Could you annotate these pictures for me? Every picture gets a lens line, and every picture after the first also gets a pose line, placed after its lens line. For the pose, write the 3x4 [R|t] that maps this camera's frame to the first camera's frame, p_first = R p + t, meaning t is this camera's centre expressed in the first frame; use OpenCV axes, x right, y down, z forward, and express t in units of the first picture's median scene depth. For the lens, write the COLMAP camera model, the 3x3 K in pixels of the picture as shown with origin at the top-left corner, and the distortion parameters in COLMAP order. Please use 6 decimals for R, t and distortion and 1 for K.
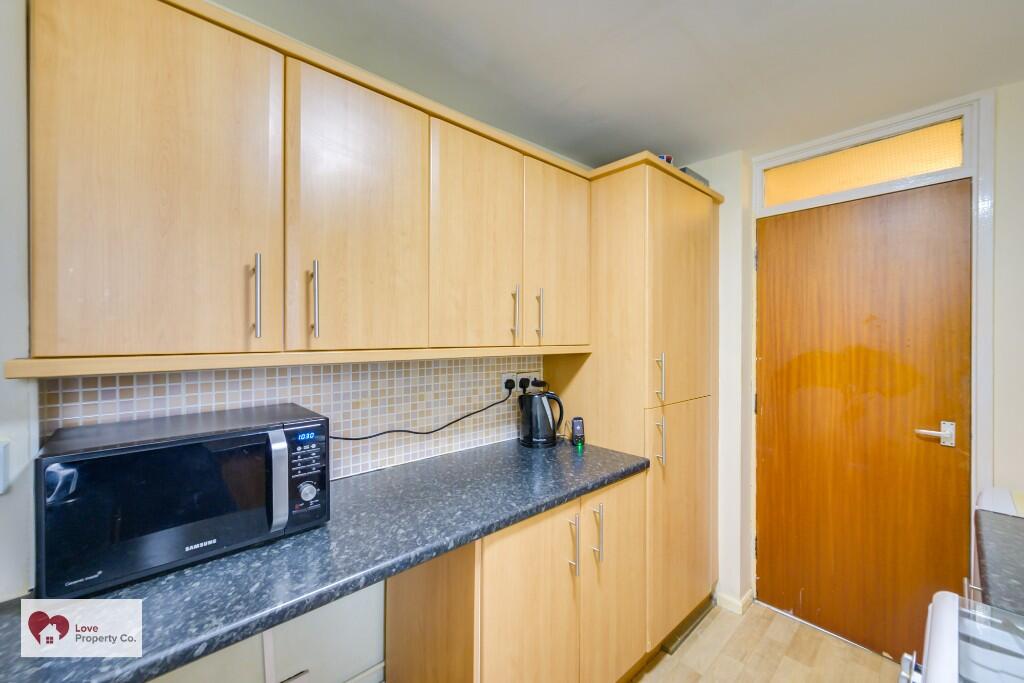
lens RADIAL K [[408.3, 0, 519.6], [0, 408.3, 336.5], [0, 0, 1]] dist [0.012310, -0.002212]
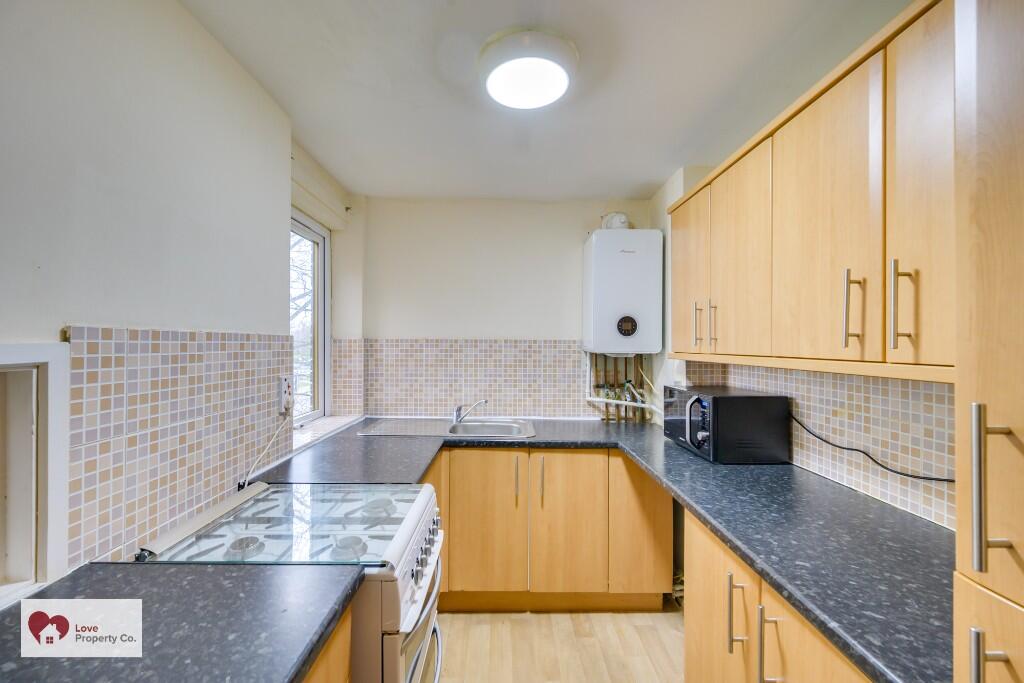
lens RADIAL K [[408.3, 0, 512.8], [0, 408.3, 341.2], [0, 0, 1]] dist [0.012310, -0.002212]
pose [[-0.680178, -0.011164, -0.732962, 0.740510], [-0.001491, 0.999903, -0.013846, 0.002003], [0.733045, -0.008325, -0.680129, 0.907842]]
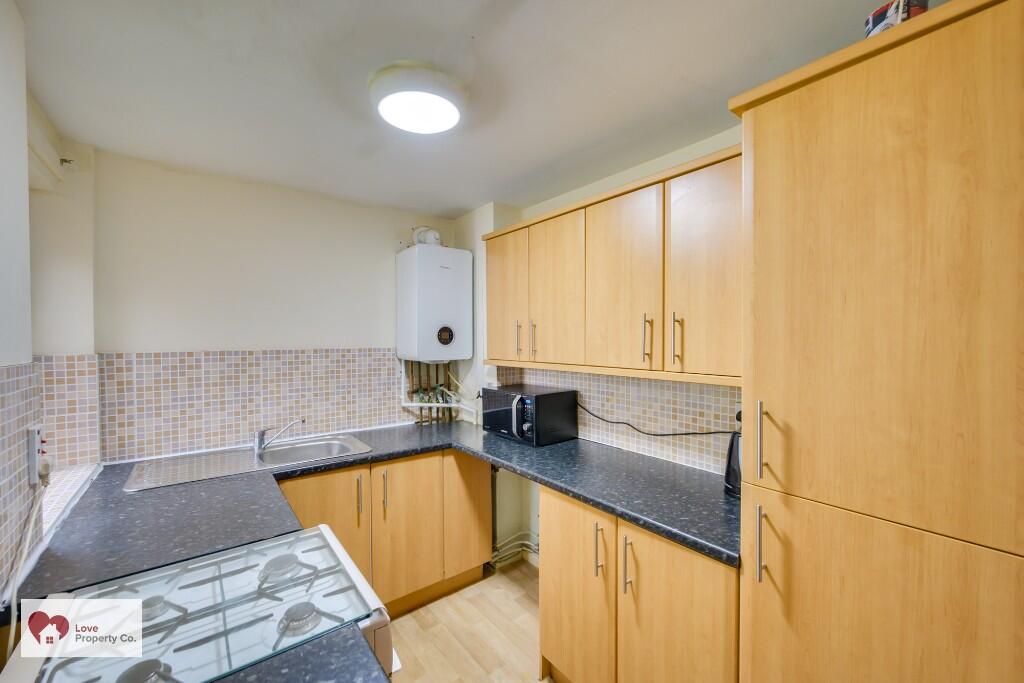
lens RADIAL K [[408.3, 0, 512.9], [0, 408.3, 342.4], [0, 0, 1]] dist [0.012310, -0.002212]
pose [[-0.098334, 0.010018, -0.995103, 0.945769], [0.009308, 0.999915, 0.009146, -0.053797], [0.995110, -0.008363, -0.098419, 0.653197]]
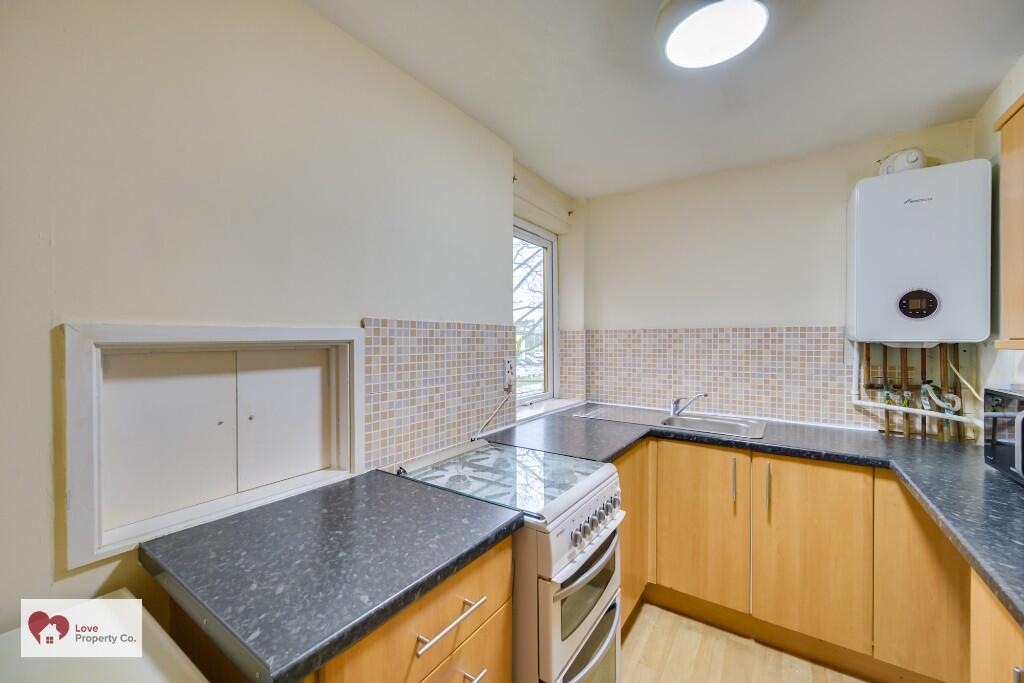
lens RADIAL K [[408.3, 0, 523.9], [0, 408.3, 340.9], [0, 0, 1]] dist [0.012310, -0.002212]
pose [[-0.974148, -0.001023, -0.225908, 0.622218], [0.000661, 0.999973, -0.007379, 0.027455], [0.225909, -0.007337, -0.974121, 1.007942]]
